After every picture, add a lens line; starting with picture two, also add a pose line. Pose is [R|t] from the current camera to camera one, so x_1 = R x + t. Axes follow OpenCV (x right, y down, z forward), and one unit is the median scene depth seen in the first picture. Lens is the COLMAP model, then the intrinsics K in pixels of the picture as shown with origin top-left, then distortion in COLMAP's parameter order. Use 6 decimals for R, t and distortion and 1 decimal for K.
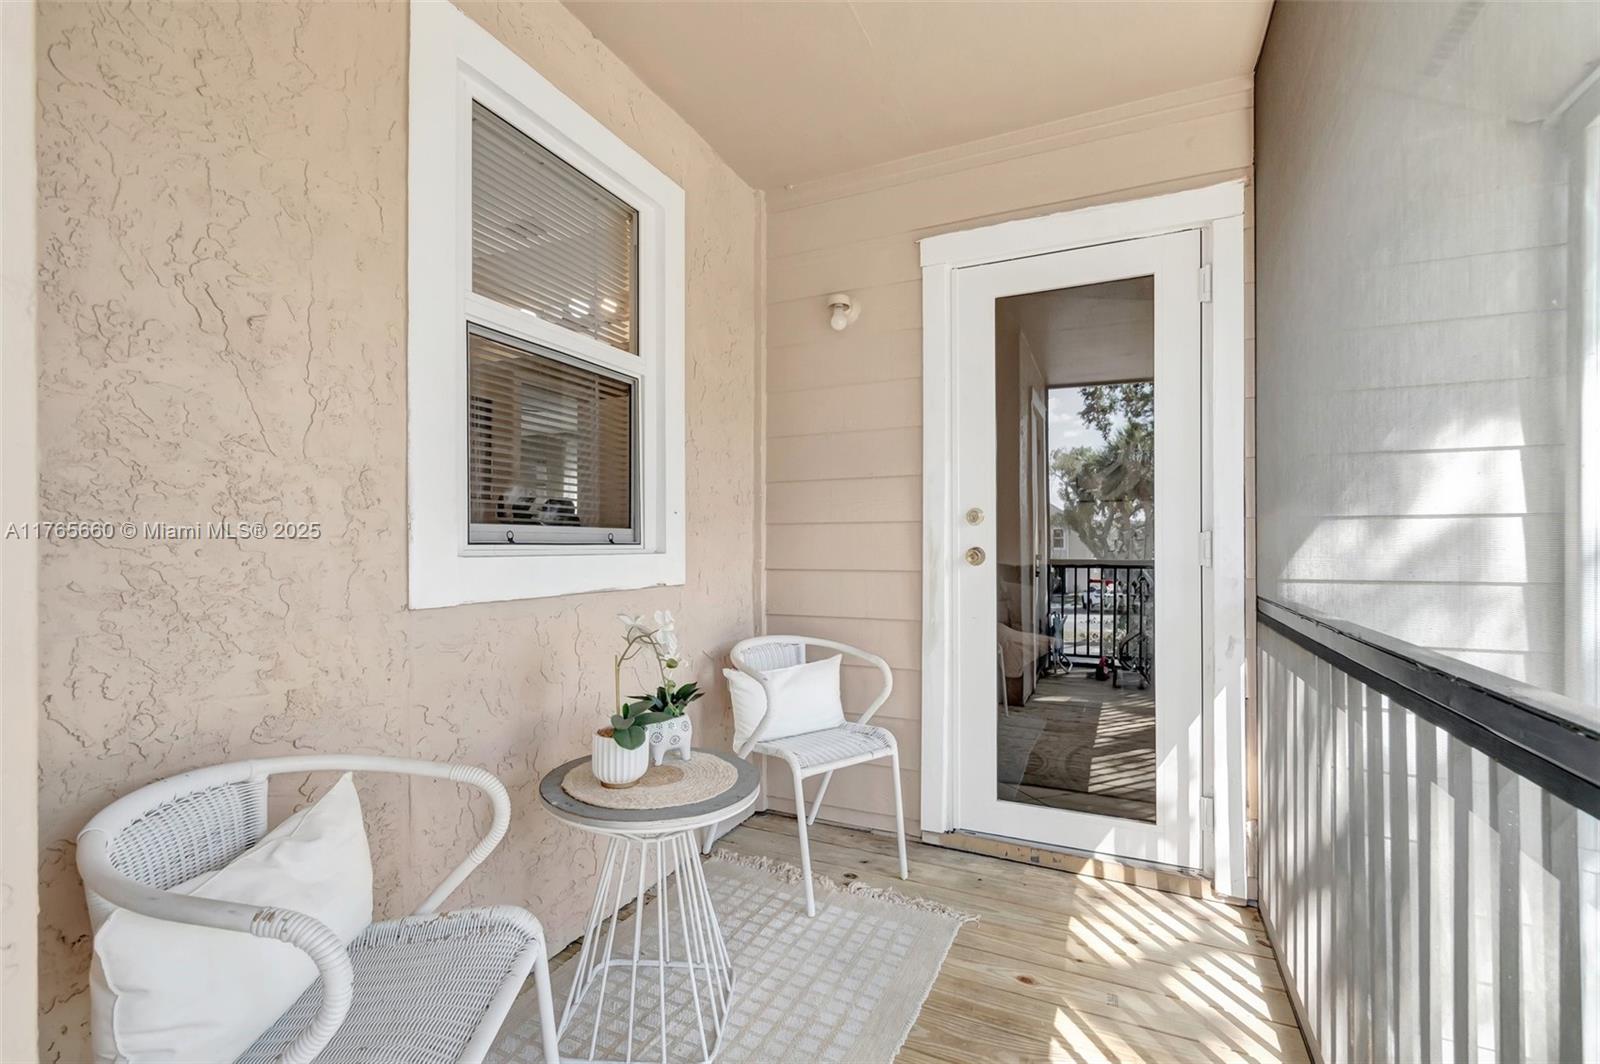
lens RADIAL K [[719.0, 0, 798.6], [0, 719.0, 541.3], [0, 0, 1]] dist [-0.000732, -0.001241]
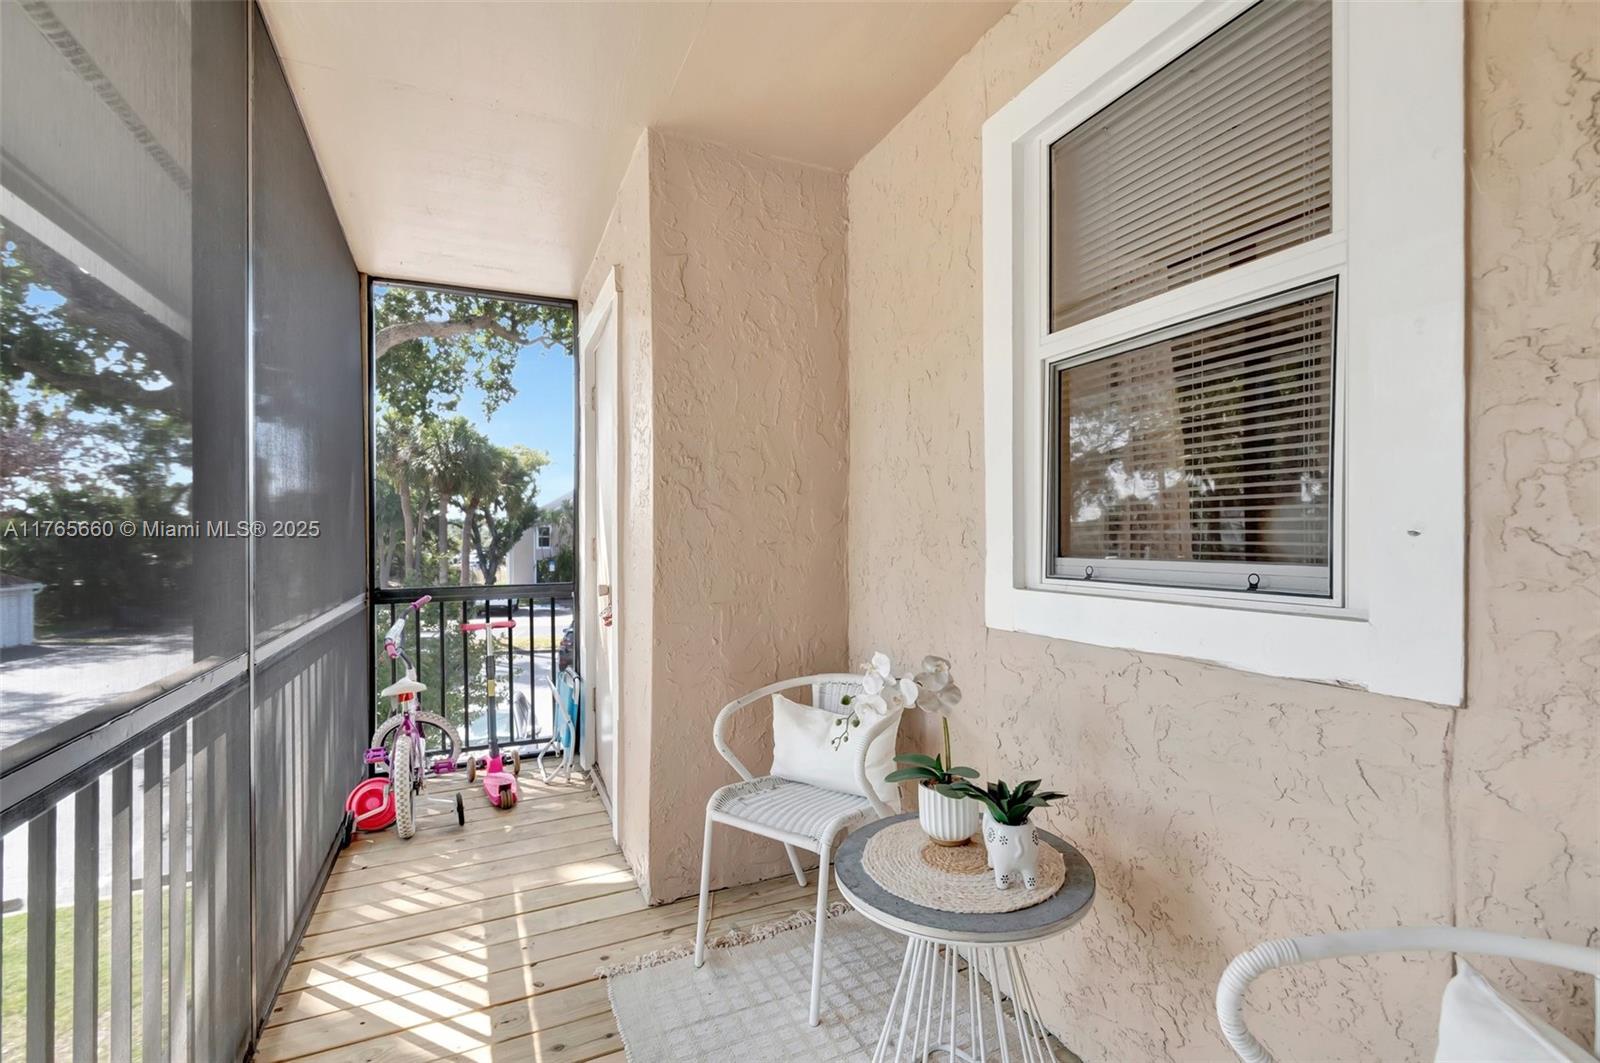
lens RADIAL K [[719.0, 0, 810.0], [0, 719.0, 535.8], [0, 0, 1]] dist [-0.000732, -0.001241]
pose [[-0.640447, -0.007189, -0.767969, 0.460852], [0.001982, 0.999937, -0.011013, -0.039405], [0.768000, -0.008575, -0.640392, 1.168230]]
